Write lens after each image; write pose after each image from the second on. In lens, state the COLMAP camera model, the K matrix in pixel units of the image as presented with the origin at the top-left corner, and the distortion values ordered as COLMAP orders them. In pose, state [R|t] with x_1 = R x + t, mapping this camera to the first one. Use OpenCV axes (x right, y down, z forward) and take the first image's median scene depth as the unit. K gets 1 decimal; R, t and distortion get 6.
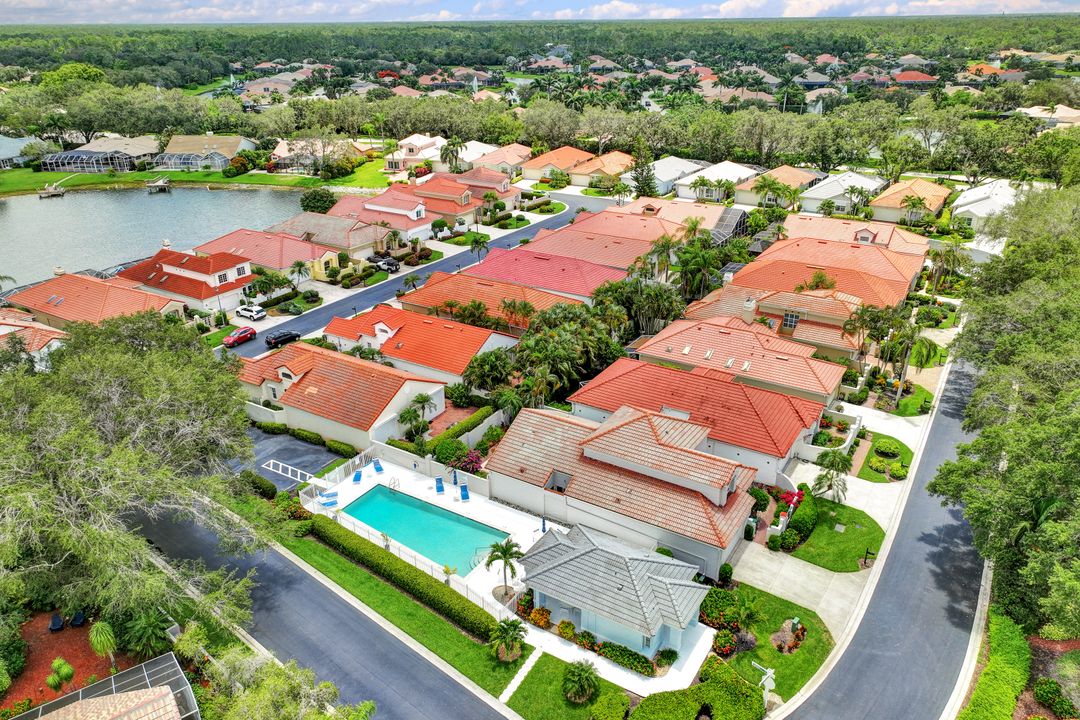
lens RADIAL K [[757.9, 0, 517.3], [0, 757.9, 388.6], [0, 0, 1]] dist [0.014679, -0.028764]
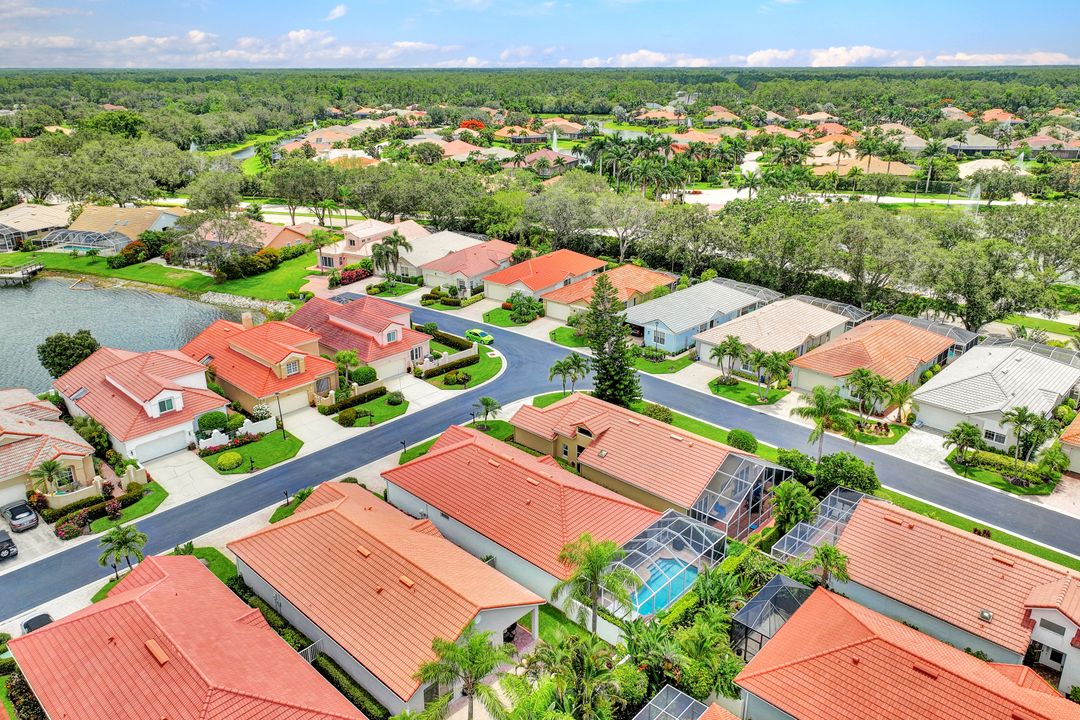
lens RADIAL K [[757.4, 0, 540.0], [0, 757.4, 360.0], [0, 0, 1]] dist [0.004881, 0.001702]
pose [[0.986166, 0.066930, -0.151648, 0.139078], [-0.079210, 0.993923, -0.076434, -0.154451], [0.145611, 0.087389, 0.985475, 0.315500]]
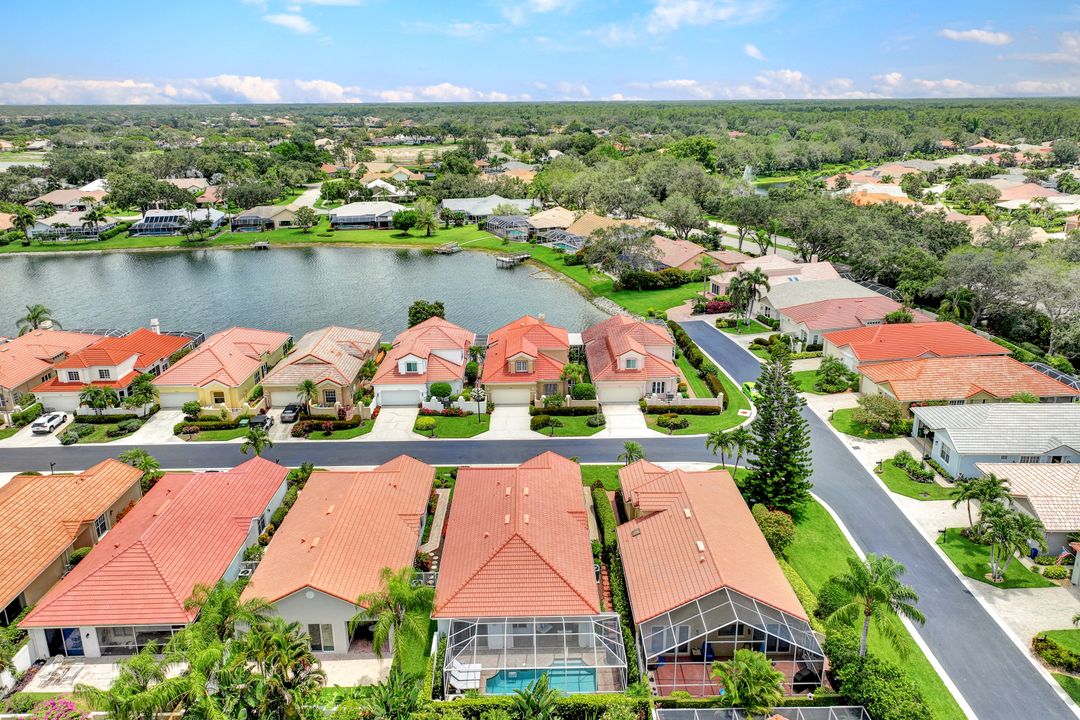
lens RADIAL K [[757.4, 0, 540.0], [0, 757.4, 360.0], [0, 0, 1]] dist [0.004881, 0.001702]
pose [[0.561091, 0.273852, -0.781142, 0.298579], [-0.360747, 0.930254, 0.067005, -0.206175], [0.745009, 0.244199, 0.620748, 0.418484]]
